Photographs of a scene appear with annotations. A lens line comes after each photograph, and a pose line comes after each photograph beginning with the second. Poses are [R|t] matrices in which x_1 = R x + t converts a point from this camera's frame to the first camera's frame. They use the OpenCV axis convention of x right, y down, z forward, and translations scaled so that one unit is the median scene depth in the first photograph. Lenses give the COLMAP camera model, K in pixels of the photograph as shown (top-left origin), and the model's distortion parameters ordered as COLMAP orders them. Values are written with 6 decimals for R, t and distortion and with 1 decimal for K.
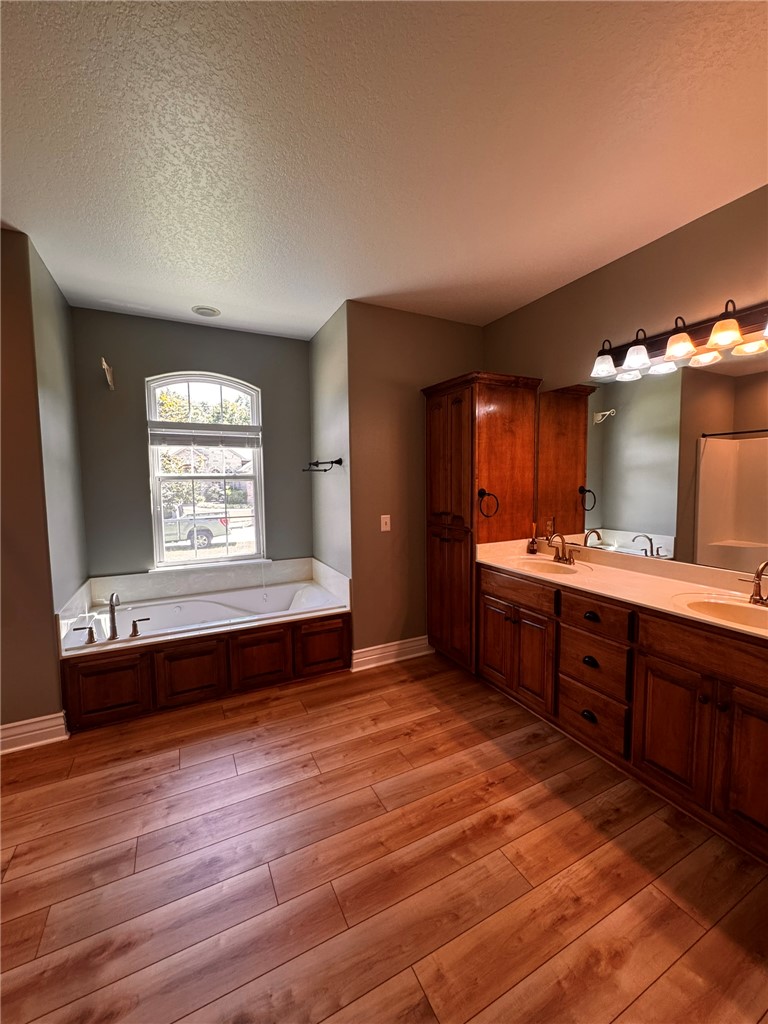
lens RADIAL K [[408.3, 0, 384.3], [0, 408.3, 511.2], [0, 0, 1]] dist [-0.006843, 0.000485]
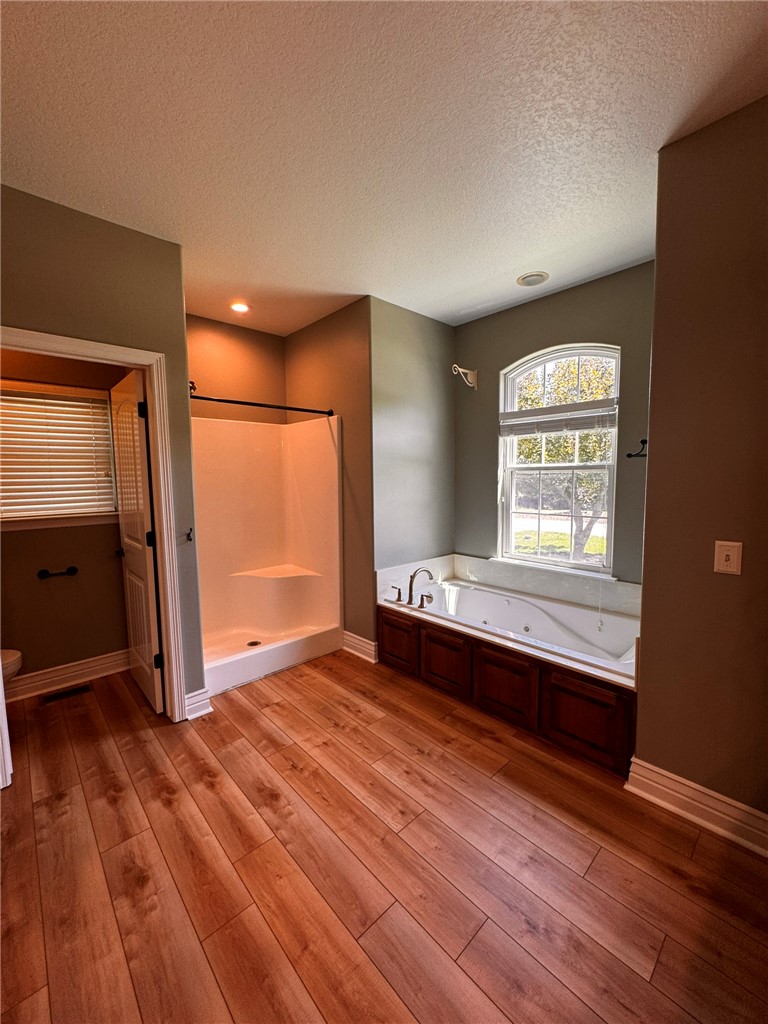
lens RADIAL K [[408.3, 0, 383.9], [0, 408.3, 511.2], [0, 0, 1]] dist [-0.006843, 0.000485]
pose [[0.273810, 0.090092, -0.957555, 0.431305], [-0.064621, 0.995077, 0.075144, -0.044096], [0.959610, 0.041303, 0.278284, 0.557117]]
